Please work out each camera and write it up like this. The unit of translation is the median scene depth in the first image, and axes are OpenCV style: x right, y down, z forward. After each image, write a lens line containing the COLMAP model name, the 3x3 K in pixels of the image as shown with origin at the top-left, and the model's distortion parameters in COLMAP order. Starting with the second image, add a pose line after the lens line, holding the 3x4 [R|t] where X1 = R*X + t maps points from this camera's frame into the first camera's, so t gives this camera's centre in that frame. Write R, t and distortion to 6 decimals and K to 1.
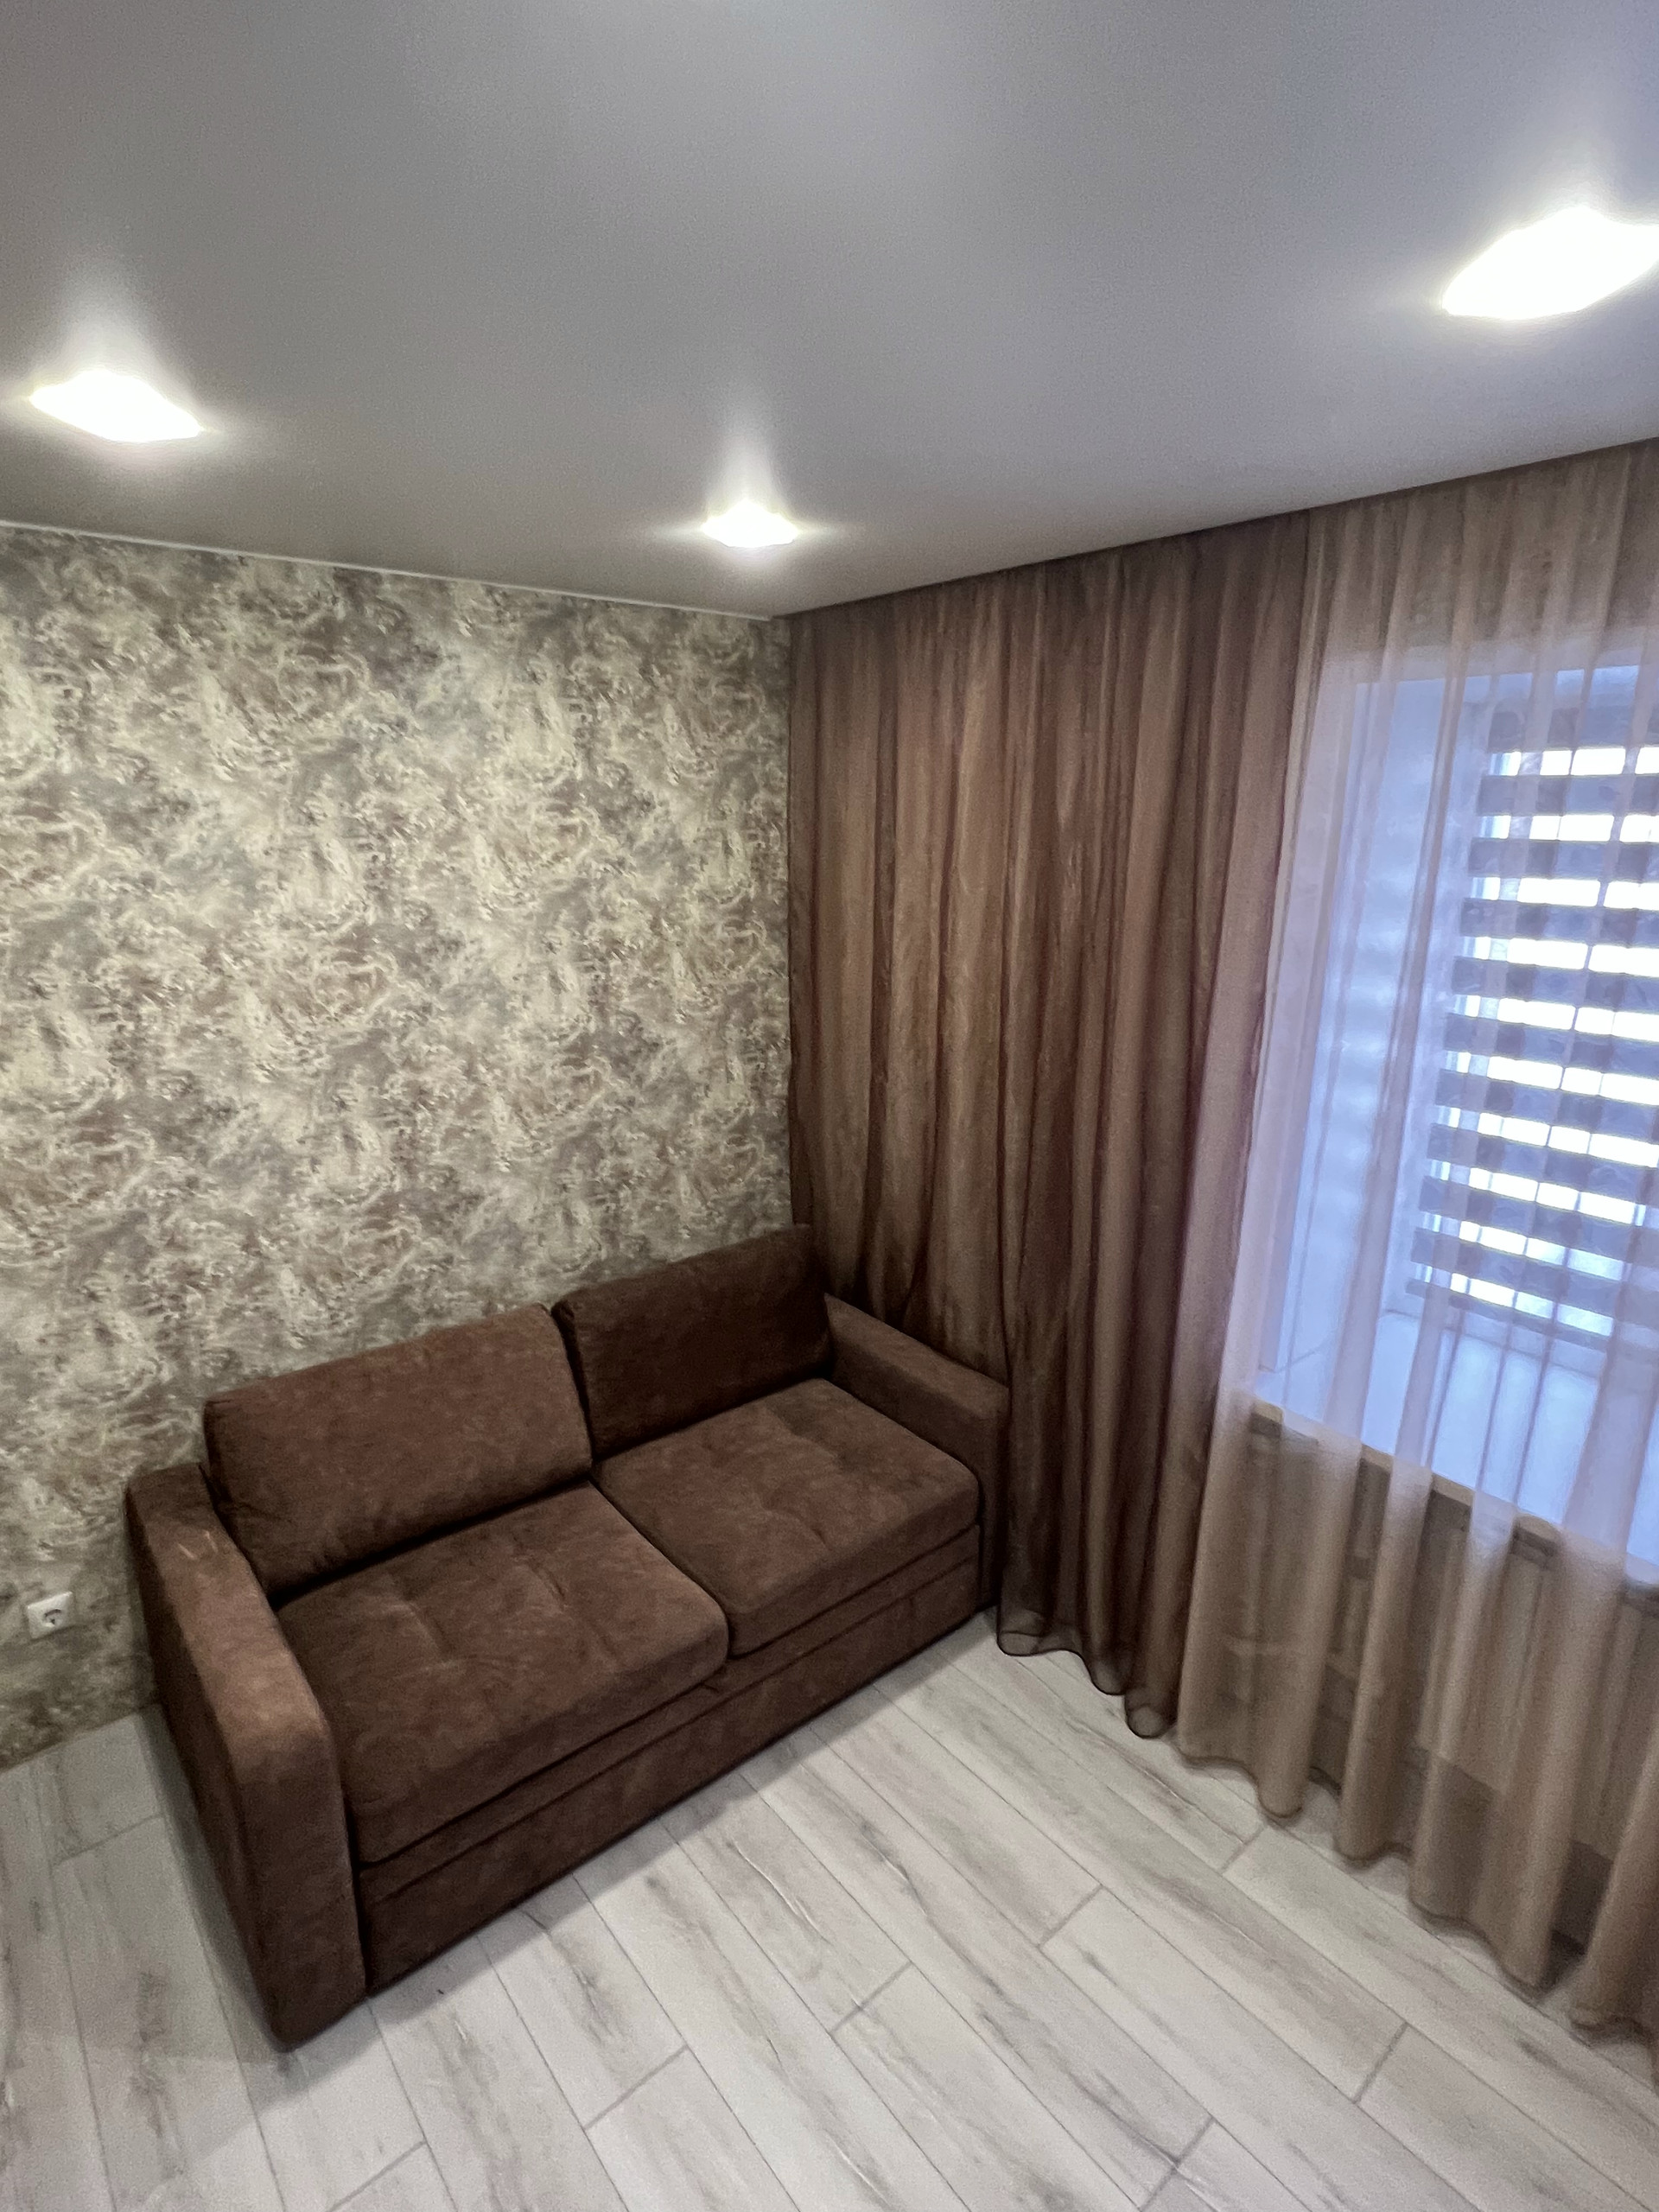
lens RADIAL K [[1107.5, 0, 816.4], [0, 1107.5, 1121.9], [0, 0, 1]] dist [-0.001286, 0.001462]
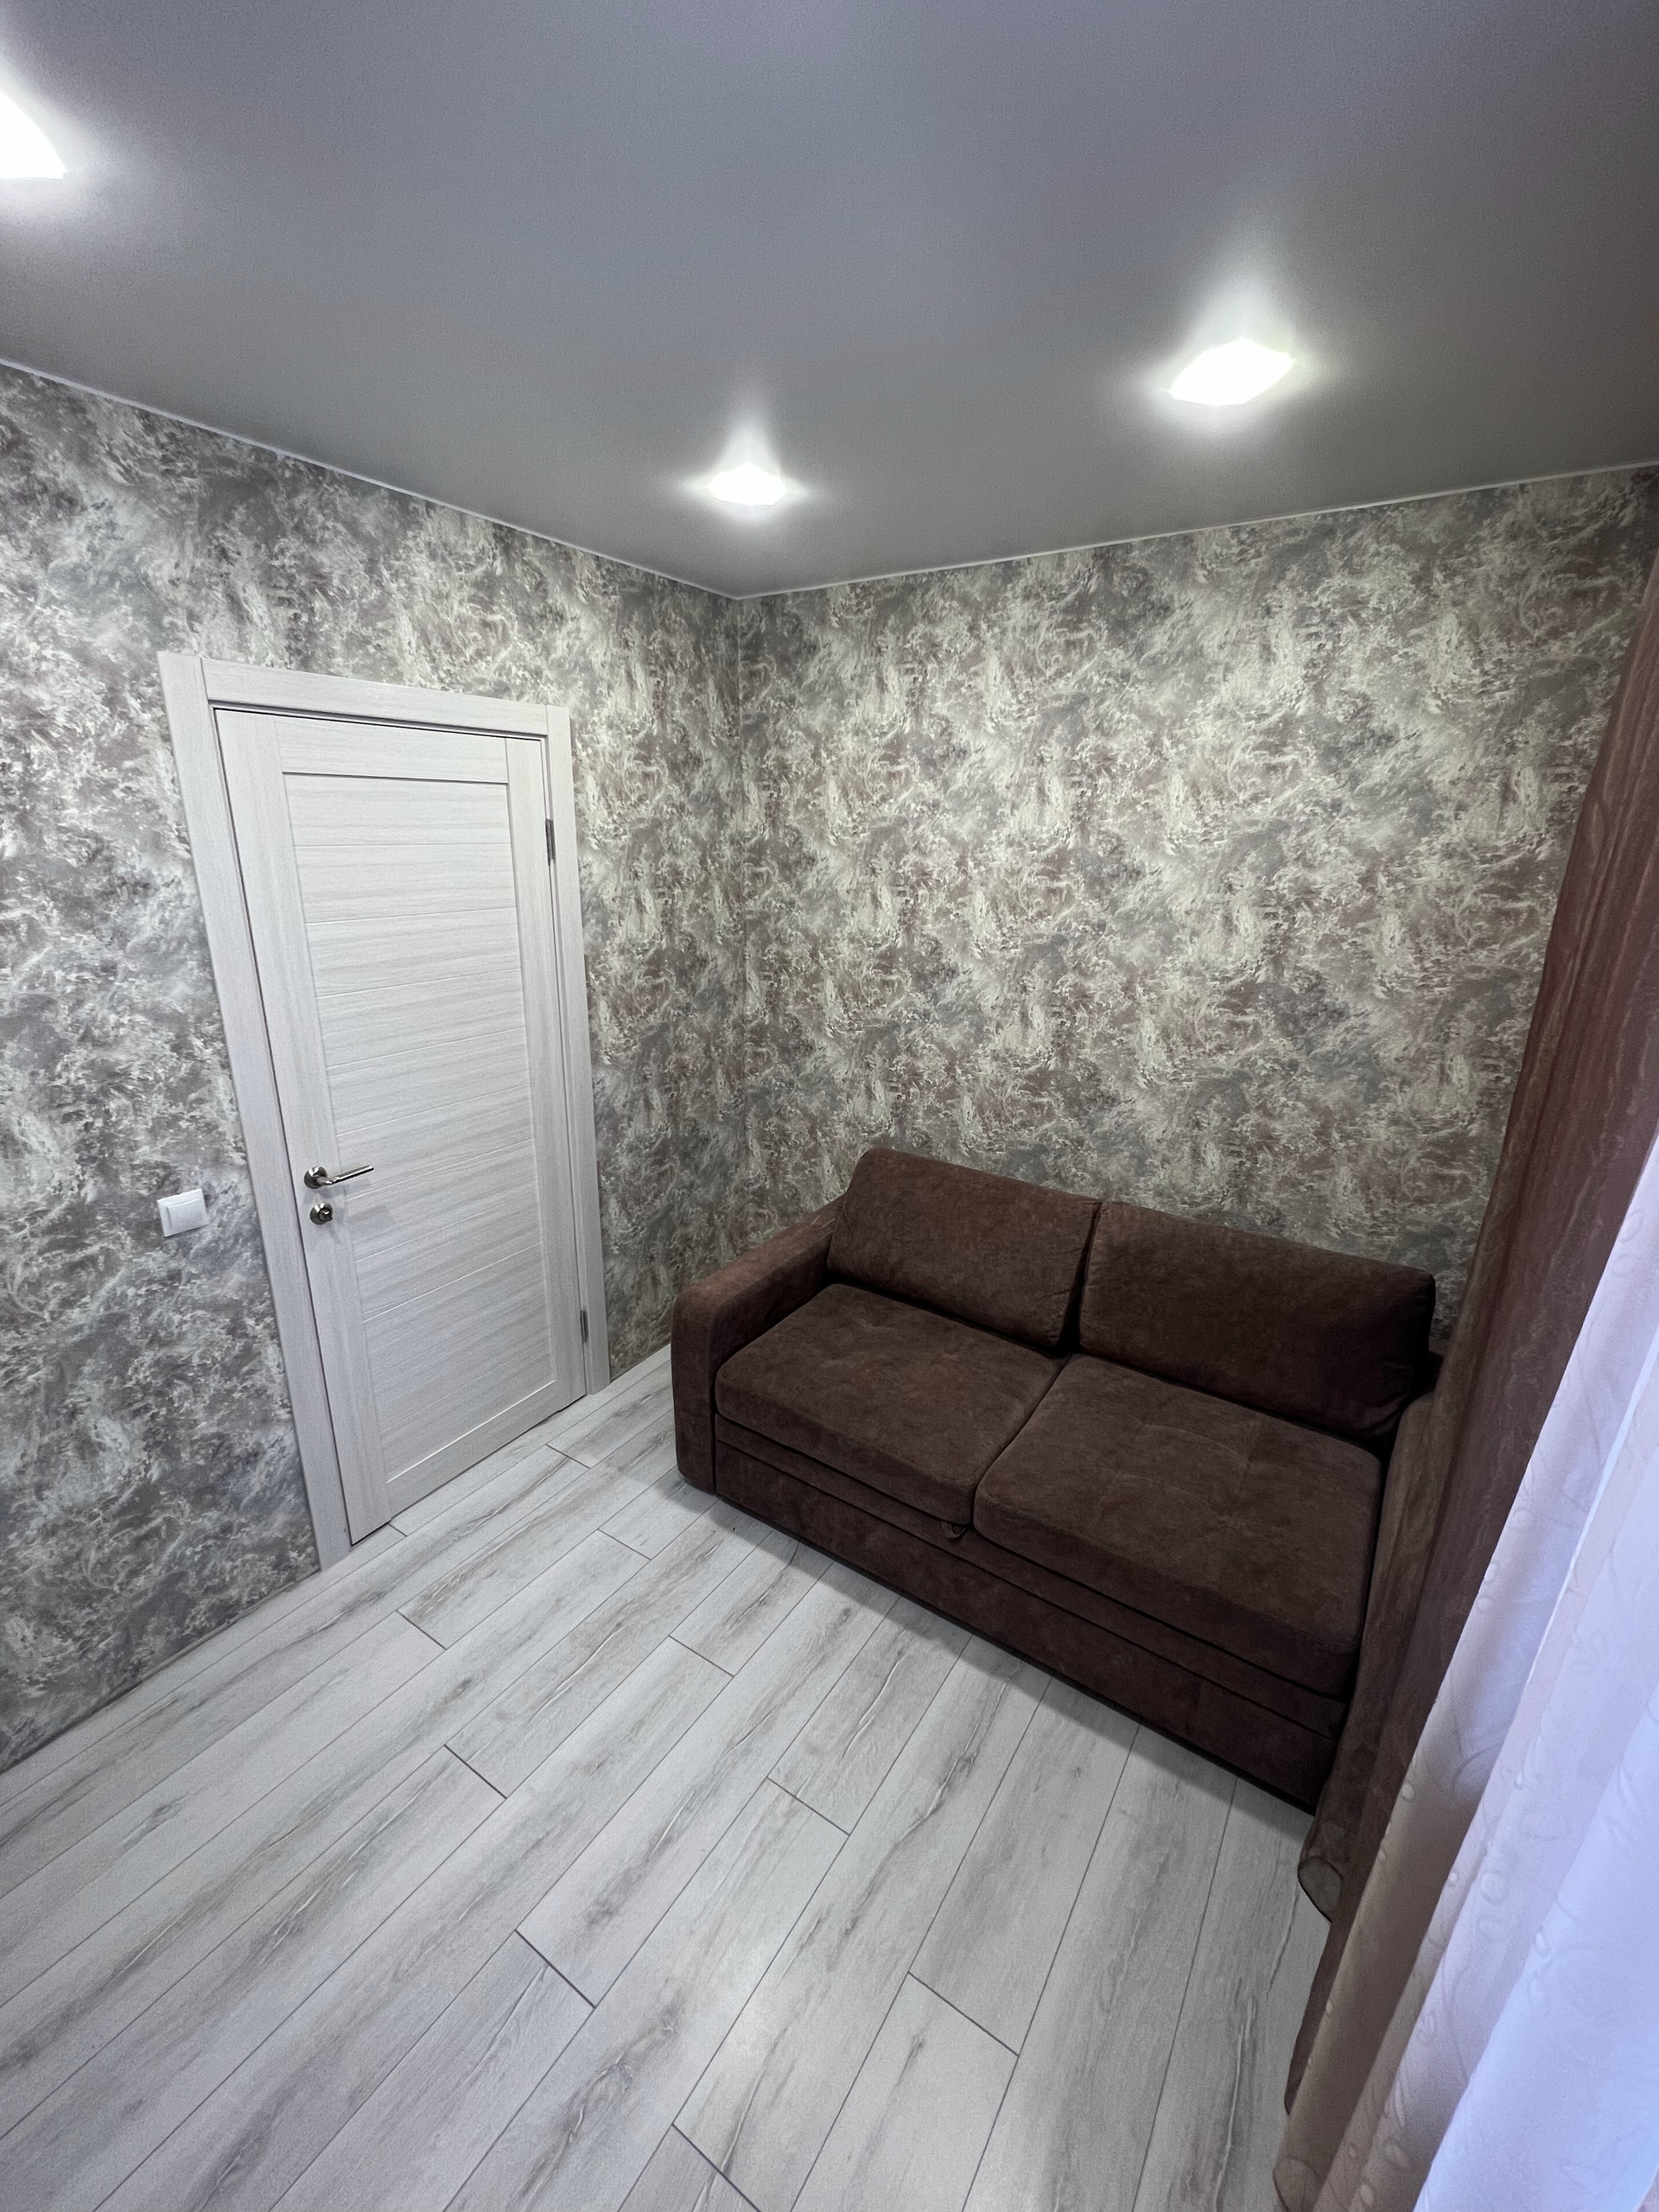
lens RADIAL K [[900.3, 0, 817.7], [0, 900.3, 1113.0], [0, 0, 1]] dist [-0.002311, 0.000362]
pose [[0.299969, 0.299048, -0.905864, 0.510493], [-0.277494, 0.935884, 0.217069, -0.041694], [0.912697, 0.186258, 0.363720, 0.430107]]
